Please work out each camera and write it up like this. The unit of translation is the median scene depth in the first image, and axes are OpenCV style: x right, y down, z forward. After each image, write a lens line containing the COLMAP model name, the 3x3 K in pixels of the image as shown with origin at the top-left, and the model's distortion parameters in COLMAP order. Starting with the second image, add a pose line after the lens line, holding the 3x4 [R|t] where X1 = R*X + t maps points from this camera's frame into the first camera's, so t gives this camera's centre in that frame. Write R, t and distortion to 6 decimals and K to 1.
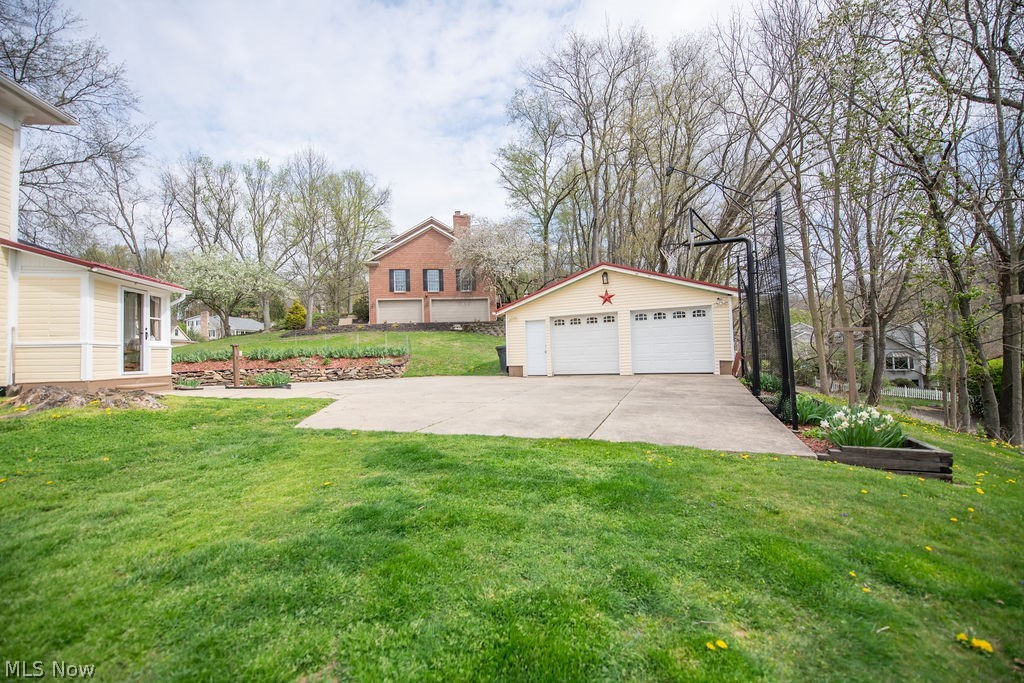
lens RADIAL K [[405.5, 0, 513.9], [0, 405.5, 336.0], [0, 0, 1]] dist [-0.016998, -0.000697]
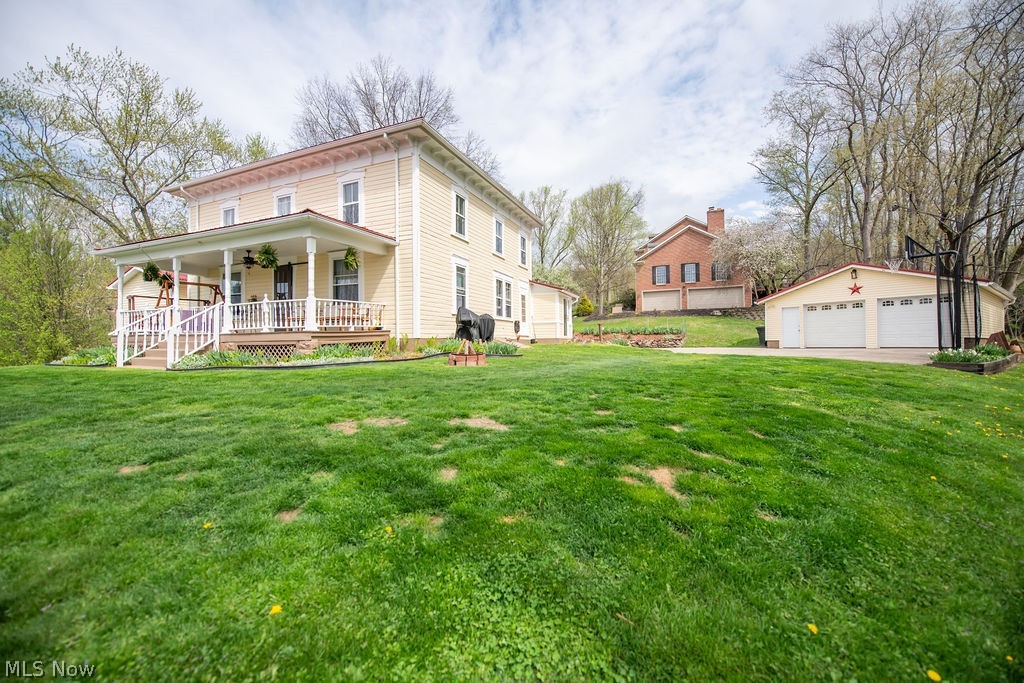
lens RADIAL K [[405.5, 0, 513.9], [0, 405.5, 336.0], [0, 0, 1]] dist [-0.016998, -0.000697]
pose [[0.846465, 0.015966, -0.532205, -0.006225], [0.002750, 0.999406, 0.034357, 0.004150], [0.532438, -0.030546, 0.845918, -0.298549]]
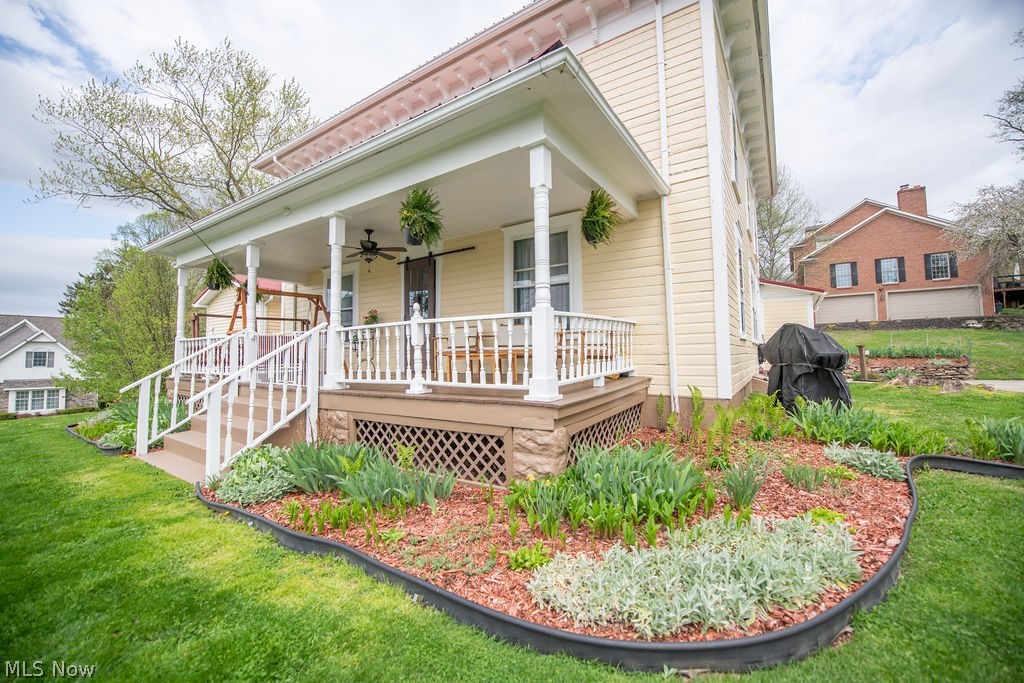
lens RADIAL K [[406.2, 0, 516.3], [0, 406.2, 334.7], [0, 0, 1]] dist [-0.018671, -0.000271]
pose [[0.729481, -0.012257, -0.683891, -0.221722], [0.013732, 0.999900, -0.003273, -0.007036], [0.683863, -0.007004, 0.729577, -0.210556]]
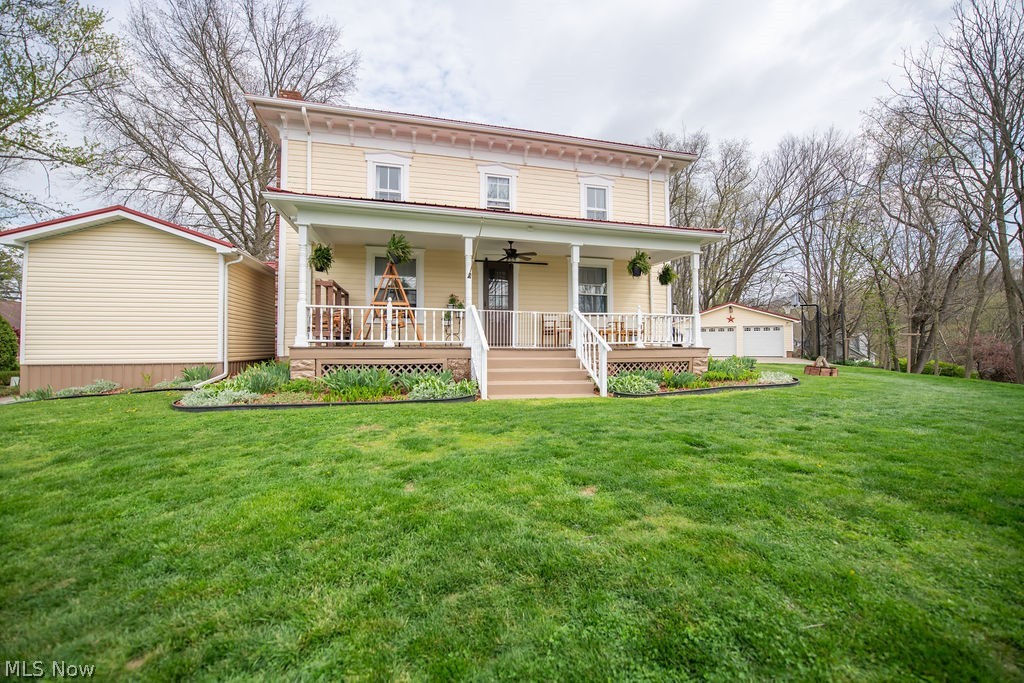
lens RADIAL K [[405.5, 0, 513.9], [0, 405.5, 336.0], [0, 0, 1]] dist [-0.016998, -0.000697]
pose [[0.995896, 0.032688, 0.084392, -0.448429], [-0.033615, 0.999389, 0.009594, 0.003435], [-0.084027, -0.012391, 0.996386, -0.409945]]
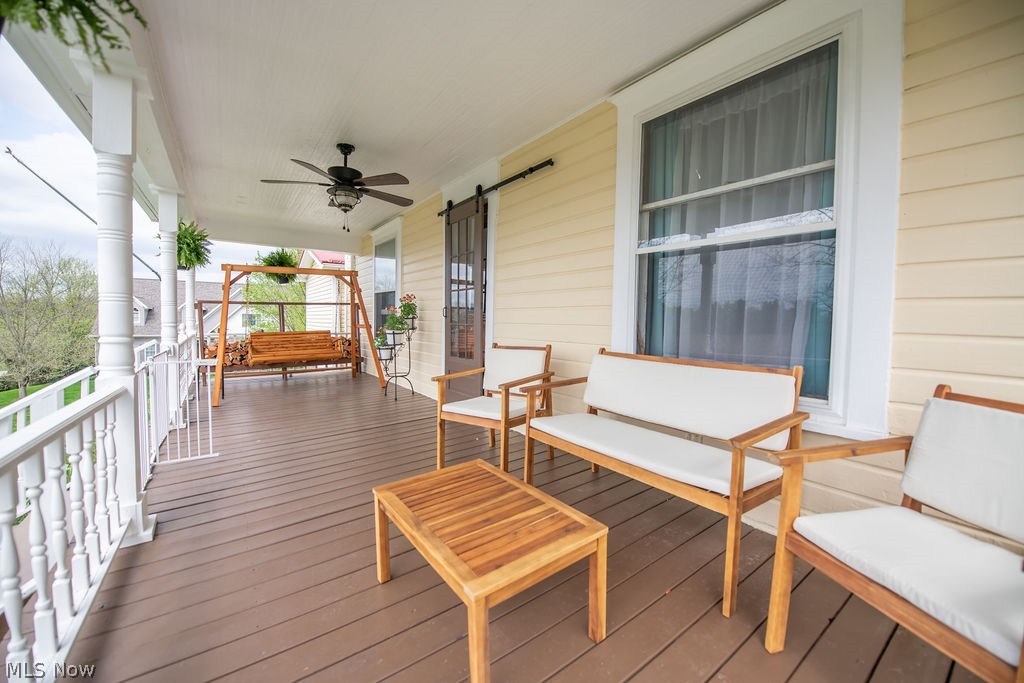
lens RADIAL K [[405.5, 0, 513.9], [0, 405.5, 336.0], [0, 0, 1]] dist [-0.016998, -0.000697]
pose [[0.437088, 0.077226, -0.896097, -0.305564], [0.006654, 0.996002, 0.089081, -0.023107], [0.899394, -0.044899, 0.434827, -0.114274]]
